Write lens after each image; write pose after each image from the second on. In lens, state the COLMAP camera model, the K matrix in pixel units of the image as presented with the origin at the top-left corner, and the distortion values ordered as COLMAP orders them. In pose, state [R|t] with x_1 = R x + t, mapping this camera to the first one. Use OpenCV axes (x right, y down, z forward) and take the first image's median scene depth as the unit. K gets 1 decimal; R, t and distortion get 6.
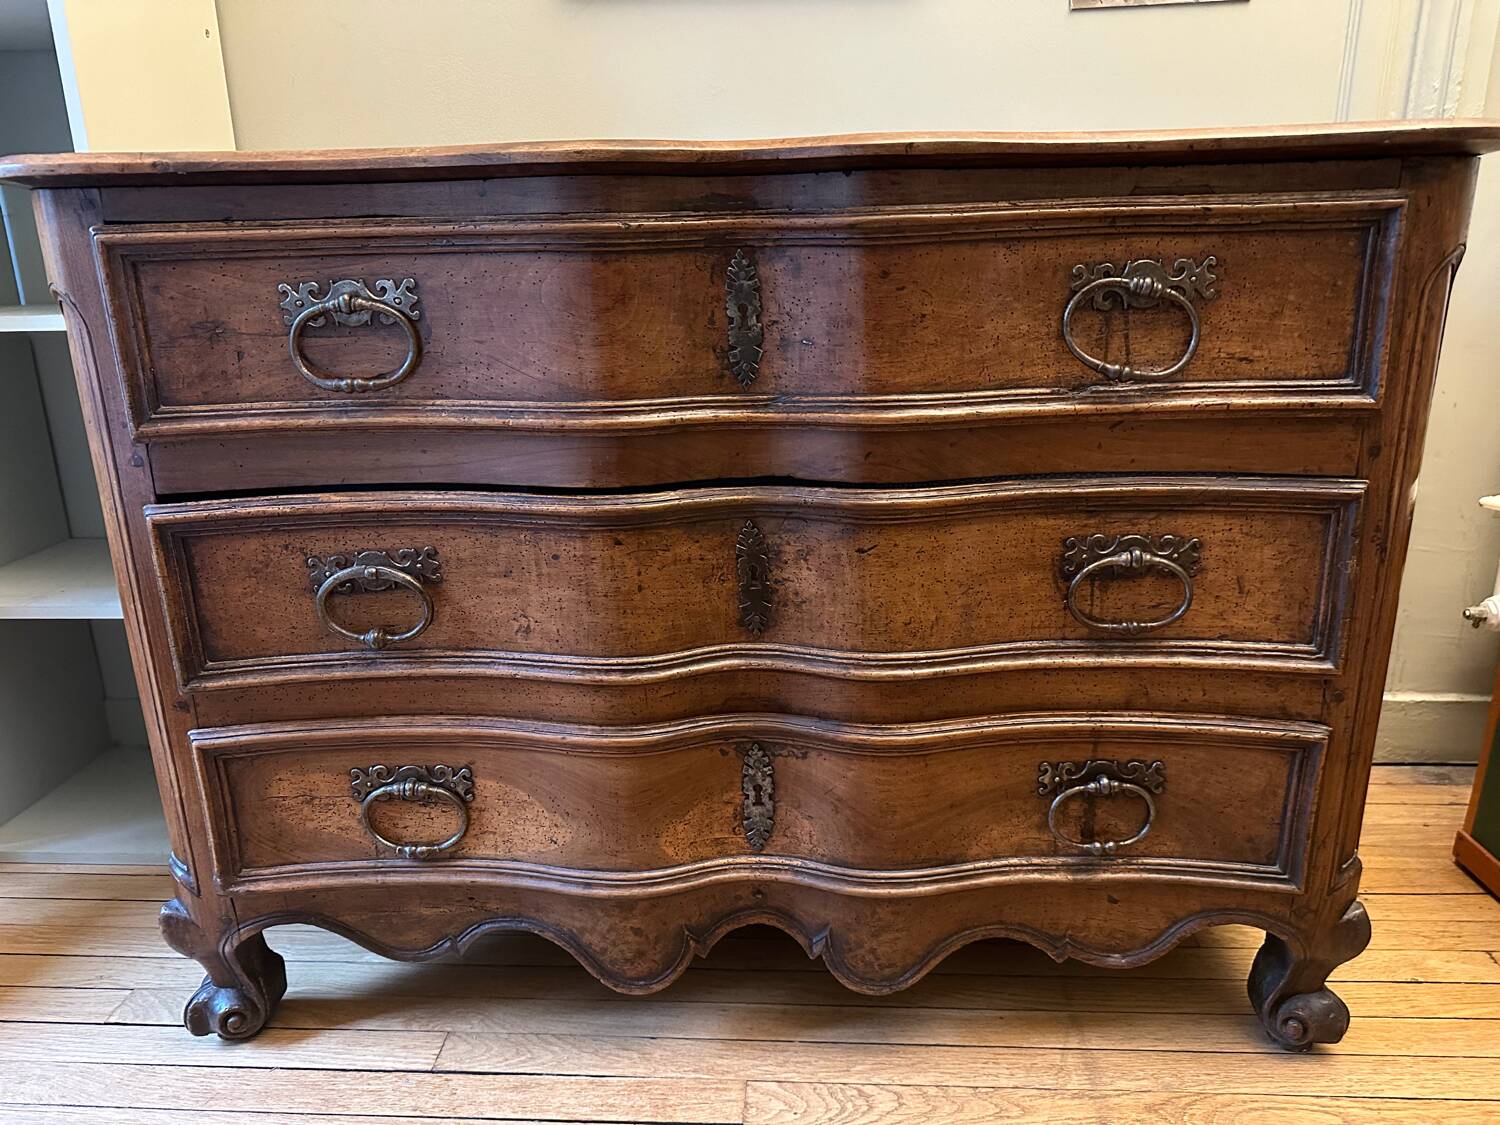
lens RADIAL K [[1029.2, 0, 754.4], [0, 1029.2, 575.2], [0, 0, 1]] dist [0.078786, -0.096253]
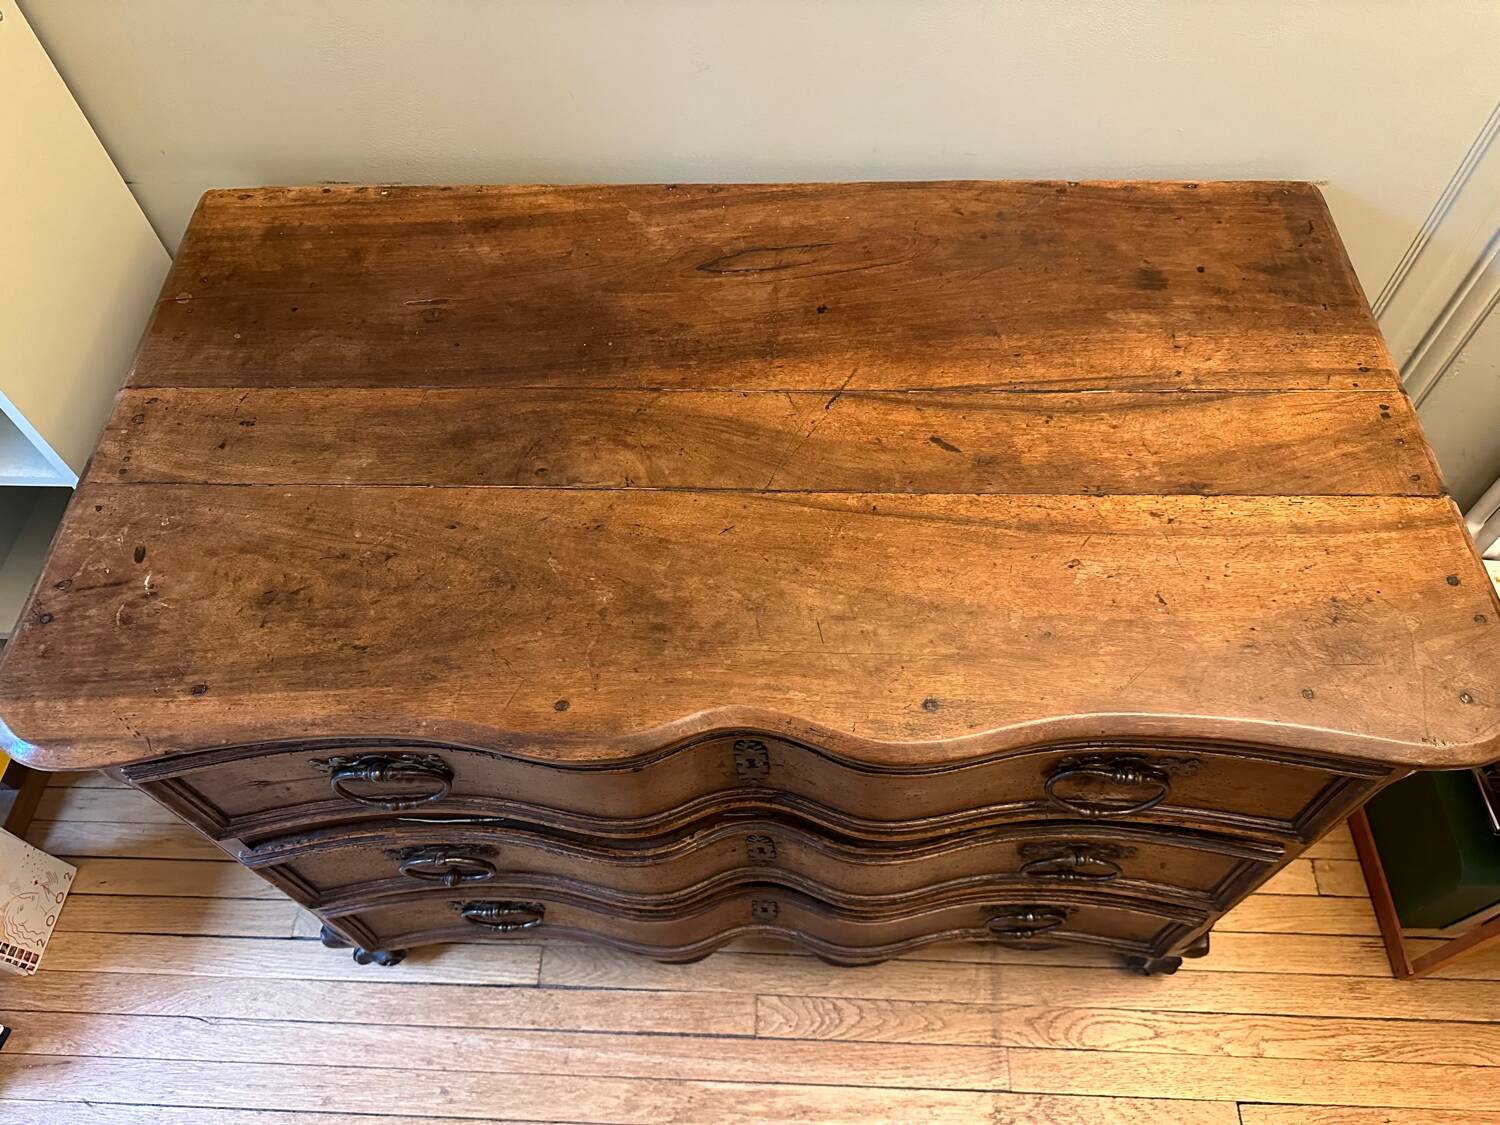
lens RADIAL K [[1031.0, 0, 760.7], [0, 1031.0, 549.4], [0, 0, 1]] dist [0.134188, -0.241535]
pose [[0.999876, -0.014005, 0.007153, -0.004822], [0.006415, 0.778548, 0.627552, -1.017617], [-0.014358, -0.627429, 0.778542, 0.280811]]
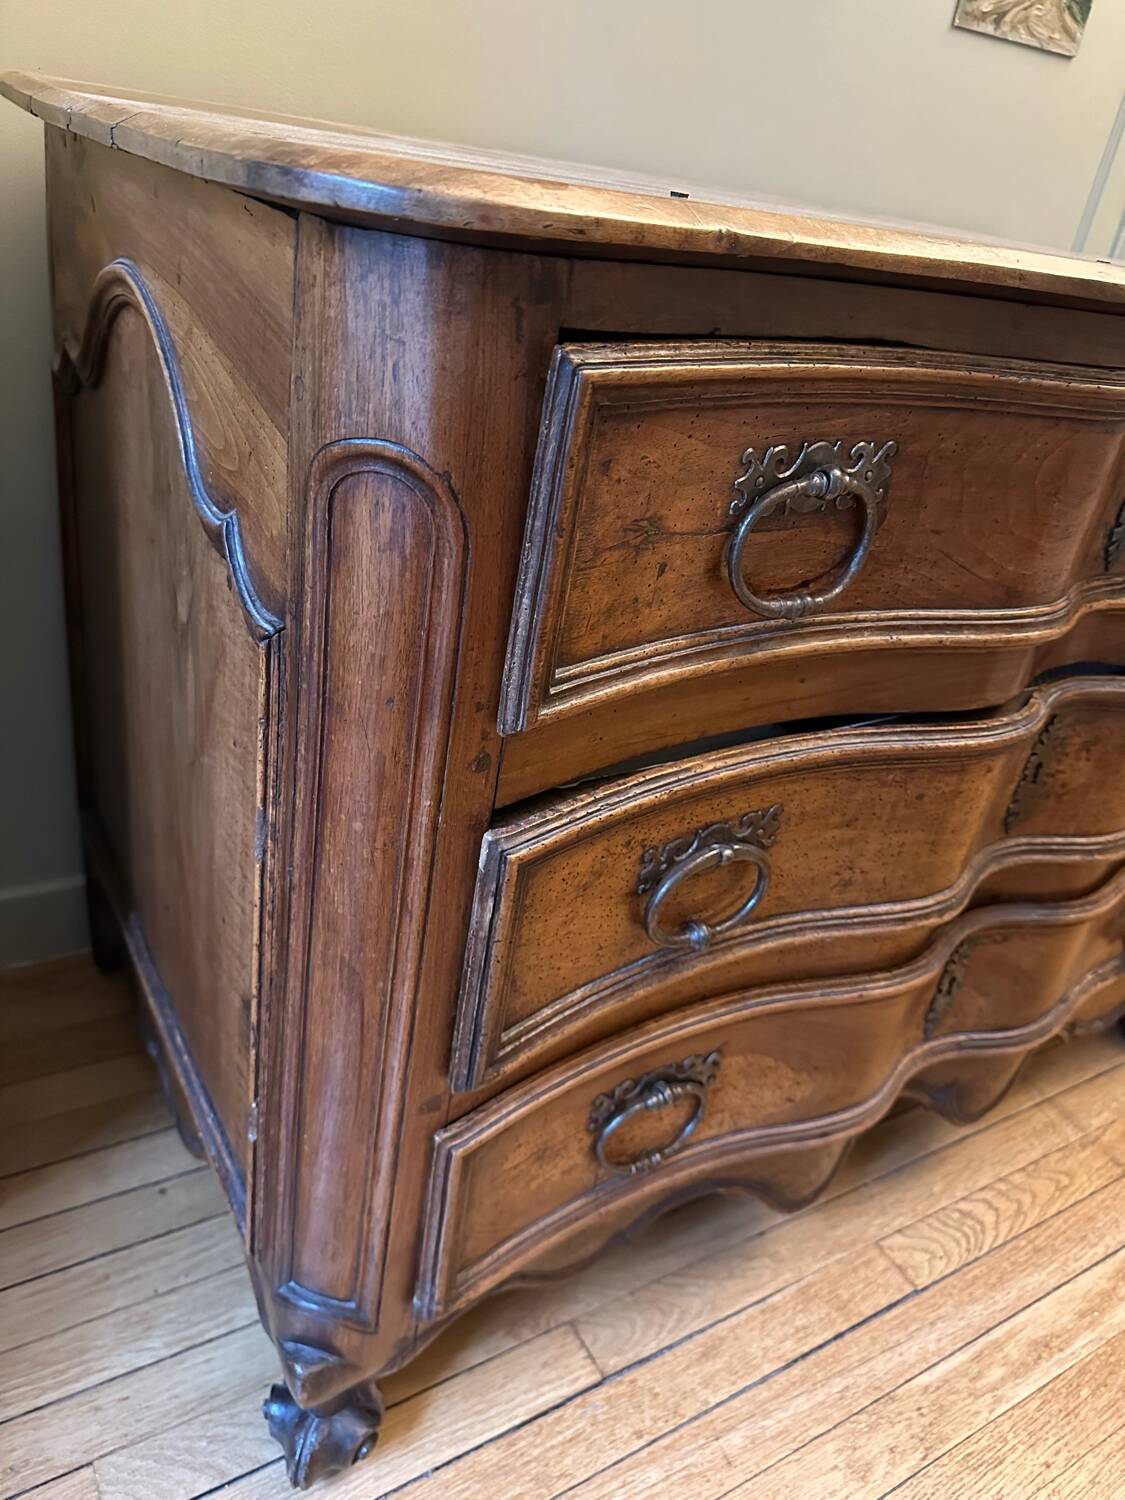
lens RADIAL K [[1034.8, 0, 535.6], [0, 1034.8, 746.8], [0, 0, 1]] dist [0.070788, -0.086634]
pose [[0.833492, -0.142727, 0.533780, -0.822419], [0.013061, 0.970880, 0.239209, -0.238276], [-0.552378, -0.192407, 0.811085, 0.513892]]
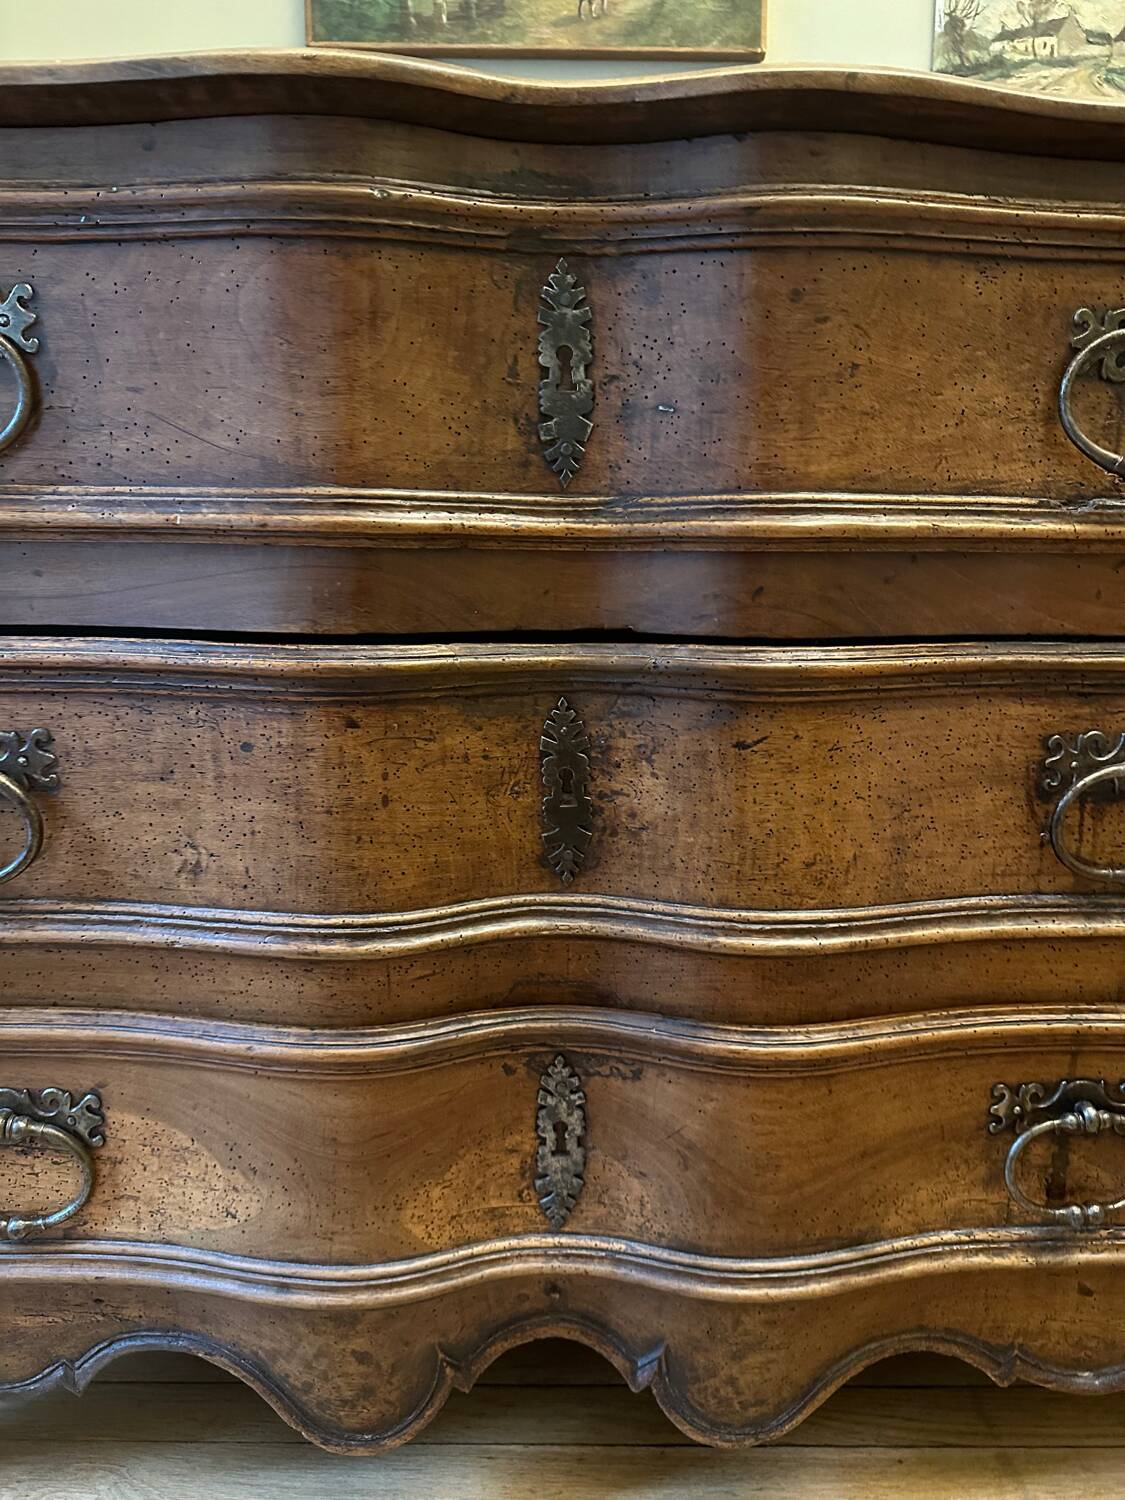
lens RADIAL K [[1054.3, 0, 559.4], [0, 1054.3, 767.2], [0, 0, 1]] dist [-0.009762, -0.005091]
pose [[0.997236, 0.019873, 0.071591, -0.050703], [-0.013596, 0.996105, -0.087118, 0.044707], [-0.073044, 0.085904, 0.993622, 0.357769]]
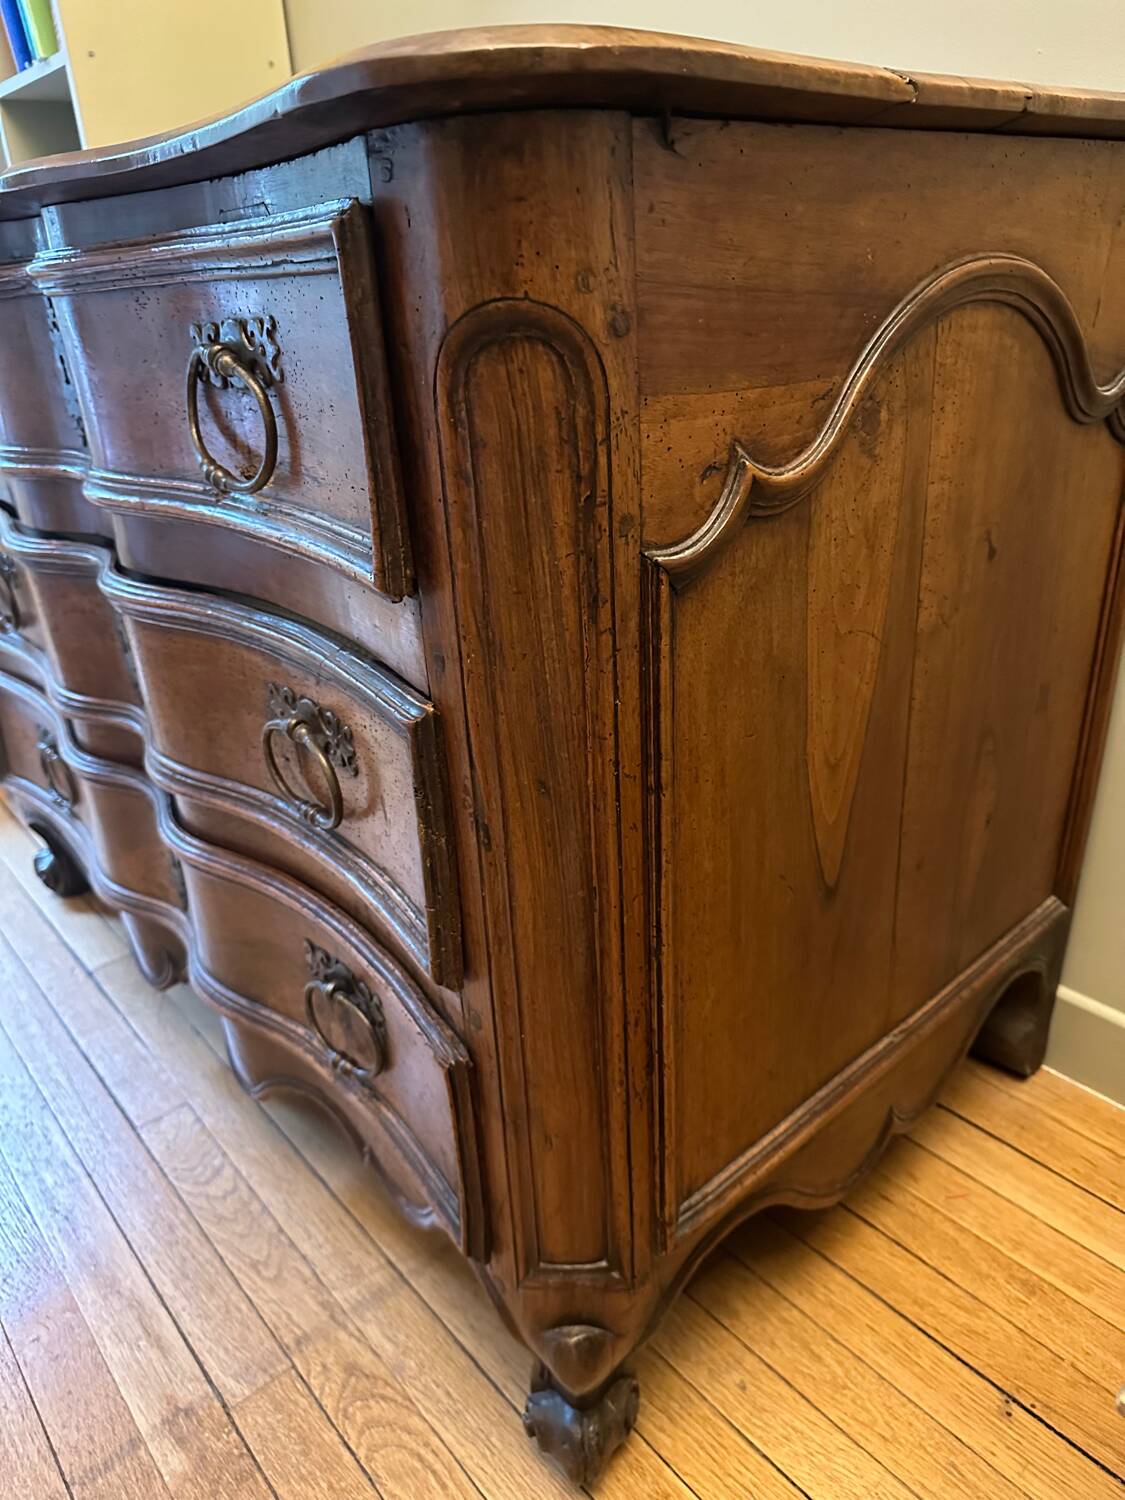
lens RADIAL K [[1044.7, 0, 561.9], [0, 1044.7, 754.1], [0, 0, 1]] dist [0.065569, -0.090314]
pose [[0.688366, 0.290948, -0.664456, 0.977312], [-0.175422, 0.955614, 0.236705, -0.206406], [0.703832, -0.046380, 0.708851, 0.574456]]
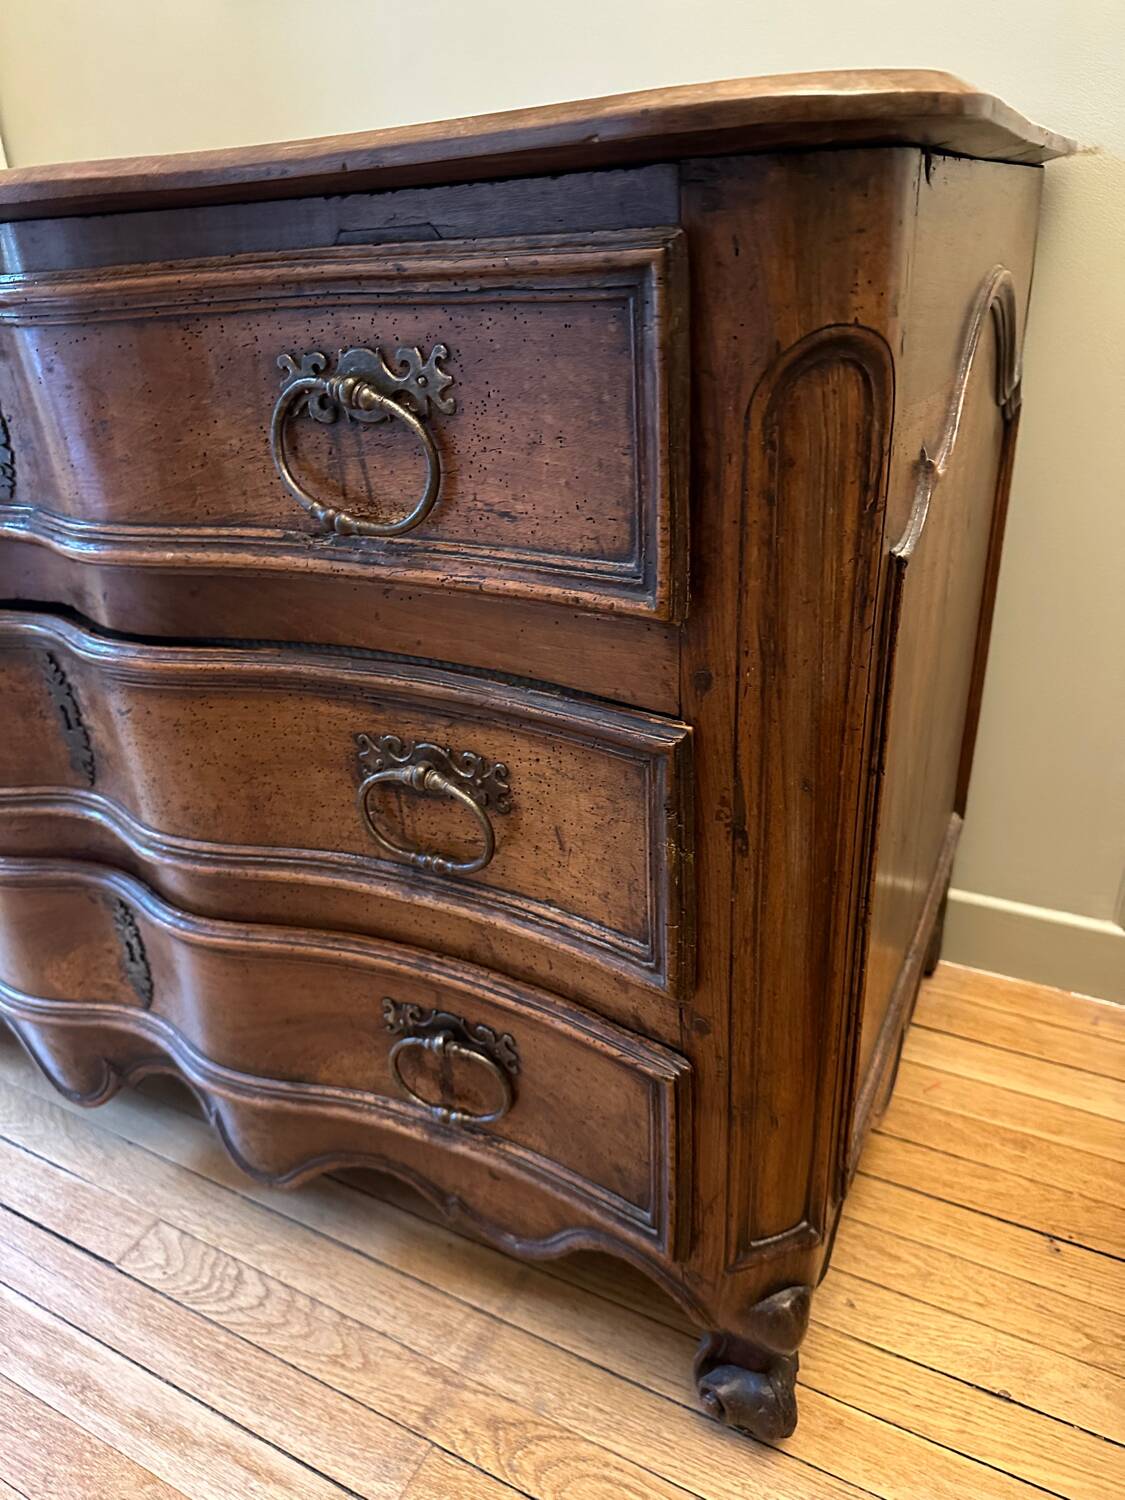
lens RADIAL K [[1031.7, 0, 562.5], [0, 1031.7, 750.0], [0, 0, 1]] dist [0.087288, -0.127523]
pose [[0.906079, 0.160149, -0.391628, 0.705856], [-0.088639, 0.976907, 0.194412, -0.175407], [0.413719, -0.141439, 0.899351, 0.388160]]
